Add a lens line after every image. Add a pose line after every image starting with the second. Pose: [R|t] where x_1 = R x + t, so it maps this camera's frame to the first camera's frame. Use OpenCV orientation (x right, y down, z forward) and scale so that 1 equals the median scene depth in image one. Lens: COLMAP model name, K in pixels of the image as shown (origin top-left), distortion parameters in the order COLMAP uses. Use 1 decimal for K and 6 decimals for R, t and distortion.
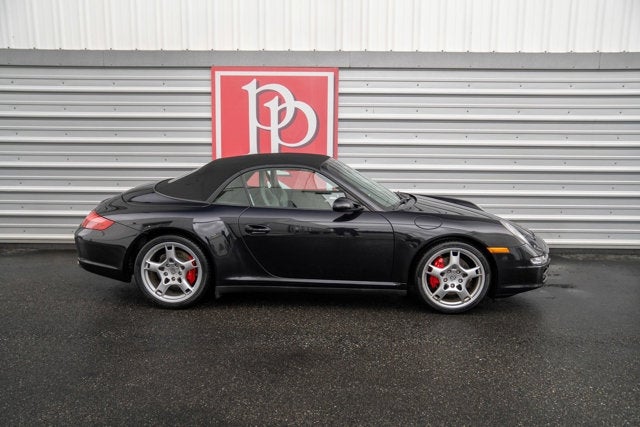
lens RADIAL K [[561.1, 0, 299.5], [0, 561.1, 222.2], [0, 0, 1]] dist [-0.082945, 0.236921]
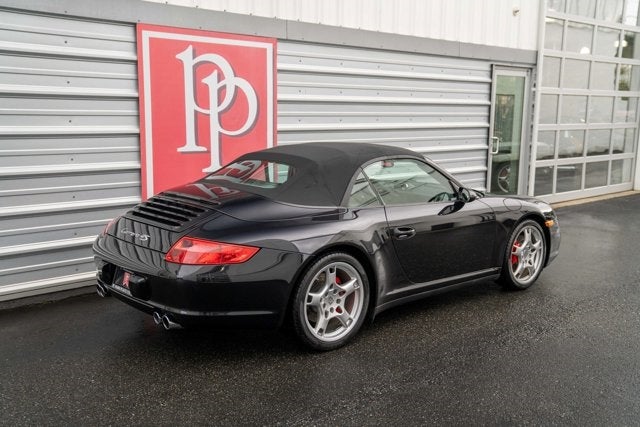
lens RADIAL K [[675.0, 0, 320.0], [0, 675.0, 213.5], [0, 0, 1]] dist [0.044732, 0.030029]
pose [[0.713292, -0.106592, 0.692714, -0.609674], [0.112219, 0.992985, 0.037244, -0.047148], [-0.691824, 0.051170, 0.720250, 0.235881]]
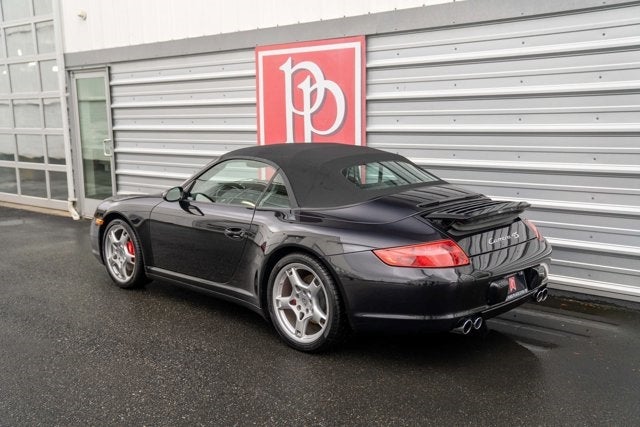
lens RADIAL K [[675.0, 0, 320.0], [0, 675.0, 213.5], [0, 0, 1]] dist [0.044732, 0.030029]
pose [[0.768261, 0.074758, -0.635757, 0.651580], [-0.083823, 0.996354, 0.015867, -0.032311], [0.634625, 0.041101, 0.771726, 0.217698]]
